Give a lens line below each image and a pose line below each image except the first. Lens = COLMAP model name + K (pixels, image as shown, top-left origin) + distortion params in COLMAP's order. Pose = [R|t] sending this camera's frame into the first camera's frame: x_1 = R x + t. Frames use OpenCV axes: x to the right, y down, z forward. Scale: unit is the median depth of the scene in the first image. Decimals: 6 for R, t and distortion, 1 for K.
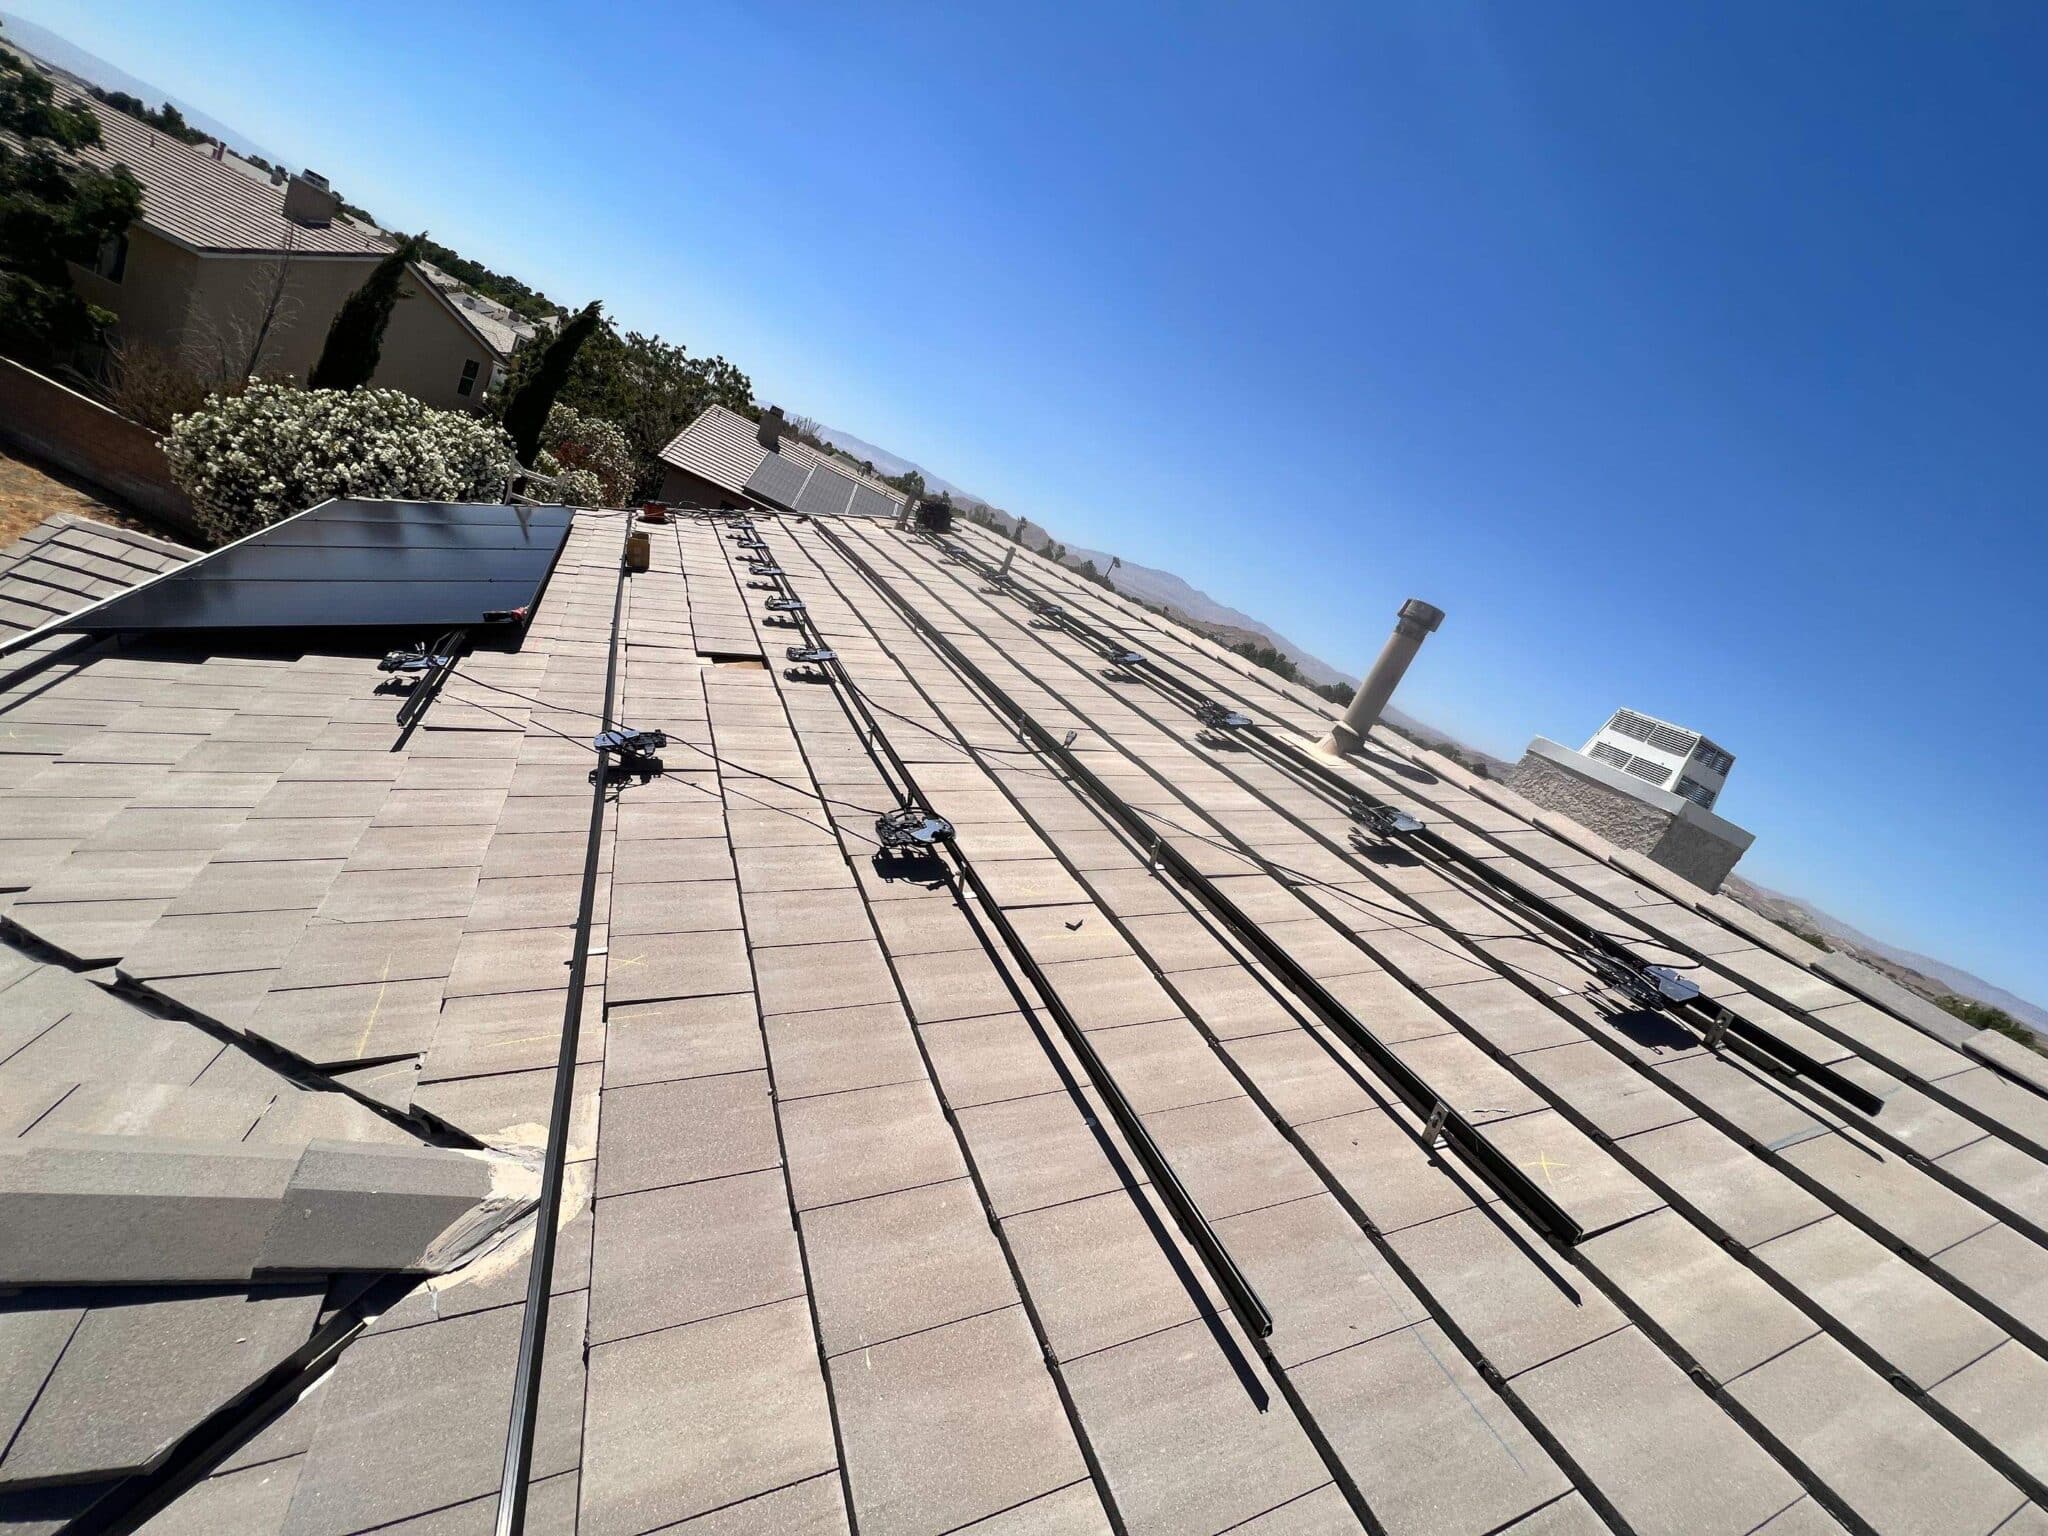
lens RADIAL K [[824.2, 0, 1024.0], [0, 824.2, 768.0], [0, 0, 1]] dist [-0.000446, 0.000325]
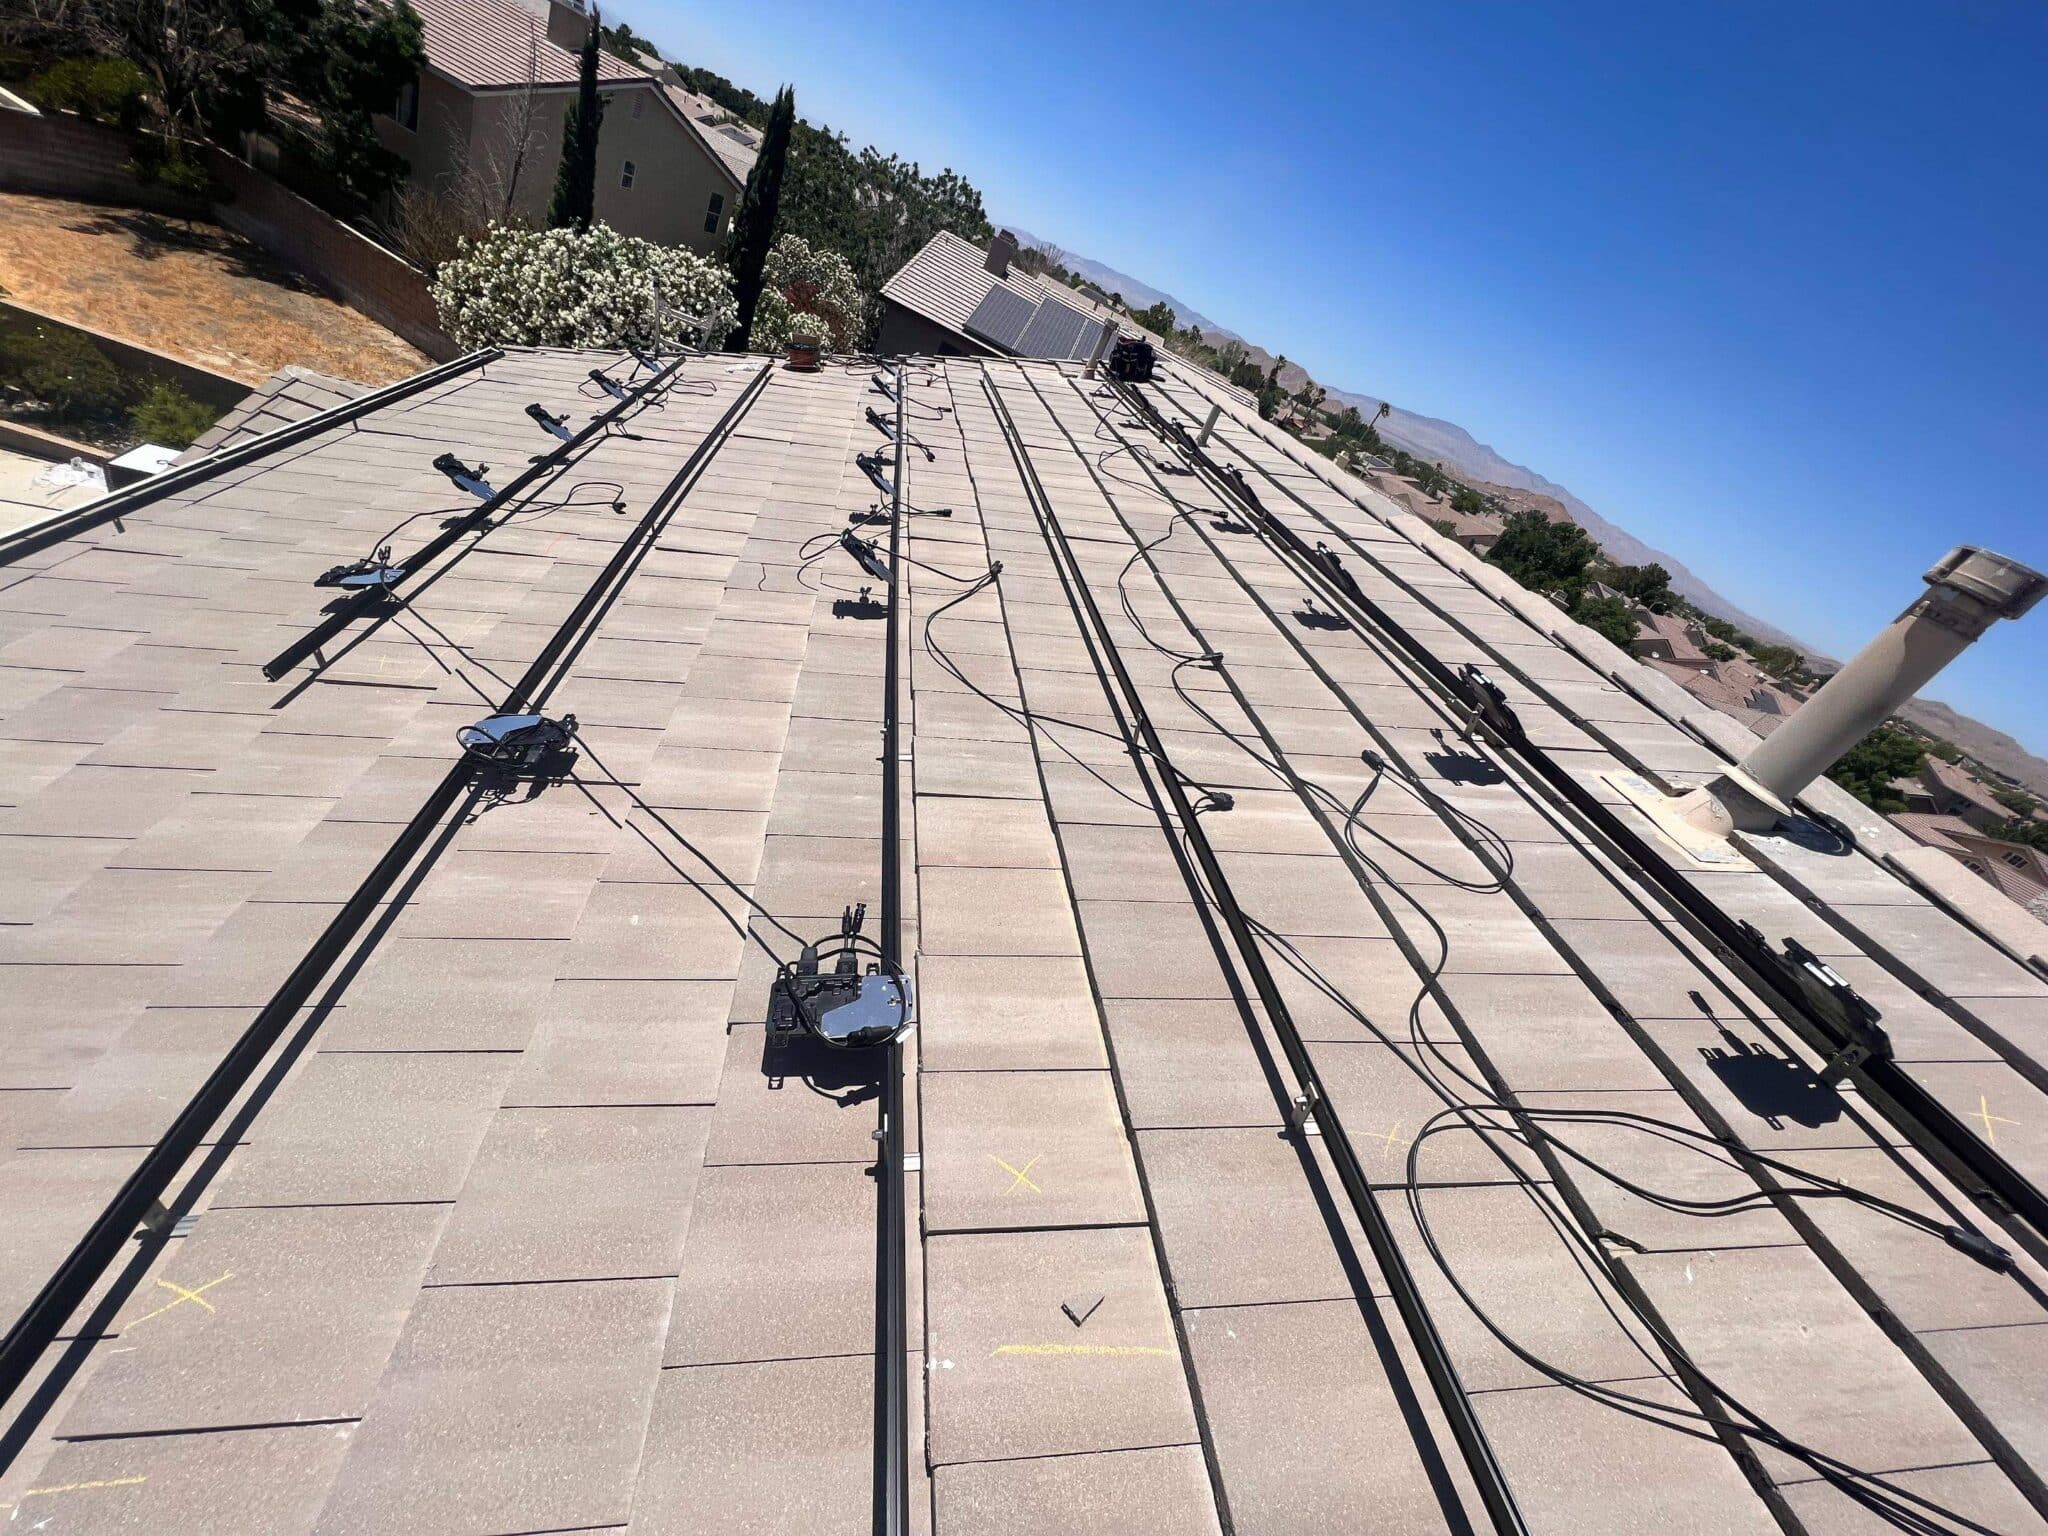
lens RADIAL K [[824.2, 0, 1024.0], [0, 824.2, 768.0], [0, 0, 1]] dist [-0.000446, 0.000325]
pose [[0.962434, 0.112756, -0.246995, 0.017456], [-0.069950, 0.981954, 0.175707, -0.030865], [0.262350, -0.151830, 0.952953, 0.093821]]
